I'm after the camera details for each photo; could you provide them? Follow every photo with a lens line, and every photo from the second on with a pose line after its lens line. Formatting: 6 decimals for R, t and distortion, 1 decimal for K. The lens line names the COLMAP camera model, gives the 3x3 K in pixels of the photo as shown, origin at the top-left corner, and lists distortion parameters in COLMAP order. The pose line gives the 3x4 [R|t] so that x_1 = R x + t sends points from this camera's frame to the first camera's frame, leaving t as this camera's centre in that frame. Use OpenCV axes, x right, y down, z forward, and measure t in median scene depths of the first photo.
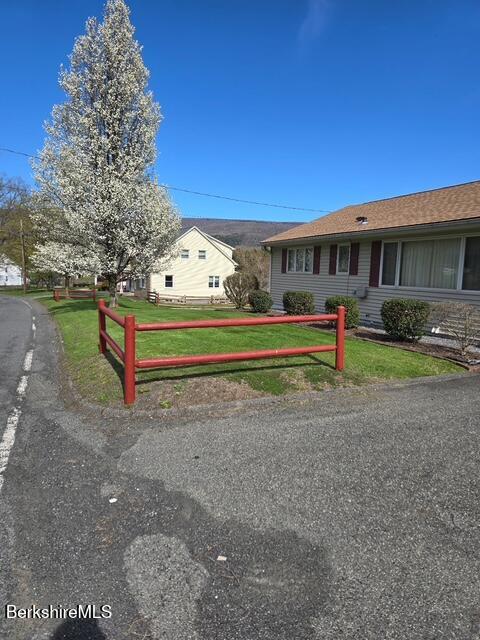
lens RADIAL K [[424.7, 0, 240.2], [0, 424.7, 321.5], [0, 0, 1]] dist [0.017296, -0.002883]
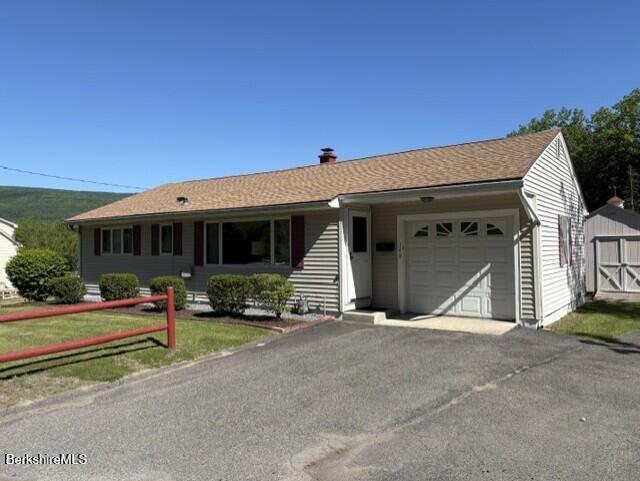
lens RADIAL K [[492.6, 0, 319.7], [0, 492.6, 240.3], [0, 0, 1]] dist [0.041688, -0.023121]
pose [[0.855767, -0.024304, 0.516791, -0.056508], [0.092123, 0.990091, -0.105986, 0.010152], [-0.509094, 0.138308, 0.849526, -0.187186]]
